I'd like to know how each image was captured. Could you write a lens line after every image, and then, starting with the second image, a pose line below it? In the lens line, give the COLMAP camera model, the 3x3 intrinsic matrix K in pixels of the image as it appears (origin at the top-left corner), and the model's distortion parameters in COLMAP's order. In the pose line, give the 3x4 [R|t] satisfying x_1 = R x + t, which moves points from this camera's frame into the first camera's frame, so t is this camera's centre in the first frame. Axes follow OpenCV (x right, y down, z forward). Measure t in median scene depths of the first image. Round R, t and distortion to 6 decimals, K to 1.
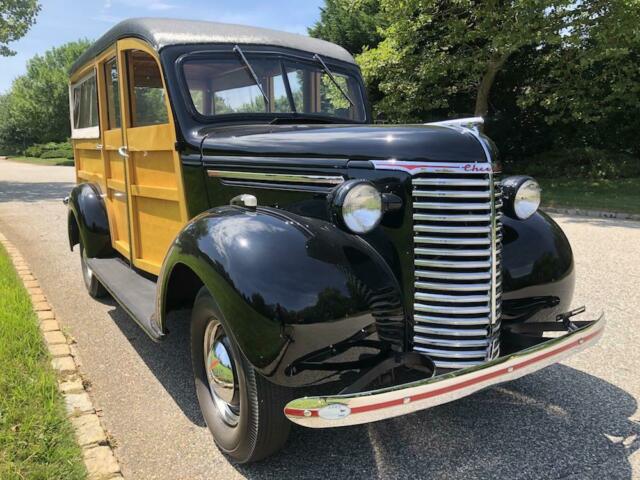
lens RADIAL K [[525.5, 0, 320.1], [0, 525.5, 240.7], [0, 0, 1]] dist [0.023203, -0.017424]
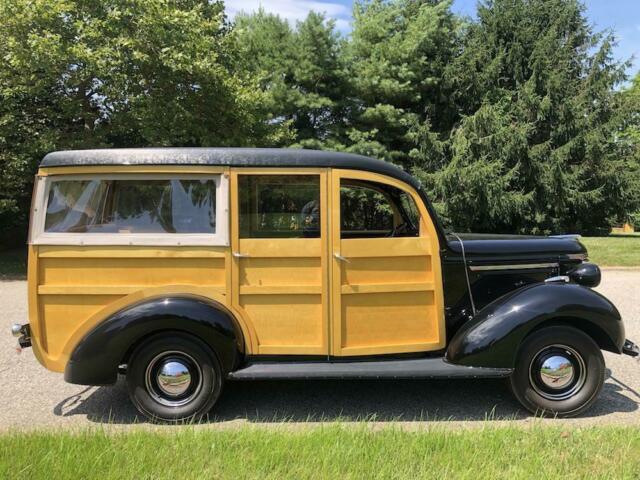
lens RADIAL K [[525.5, 0, 320.3], [0, 525.5, 234.3], [0, 0, 1]] dist [0.023203, -0.017424]
pose [[0.529771, -0.031723, 0.847547, -1.816970], [0.150954, 0.986872, -0.057417, -0.209099], [-0.834599, 0.158359, 0.527604, 0.521882]]
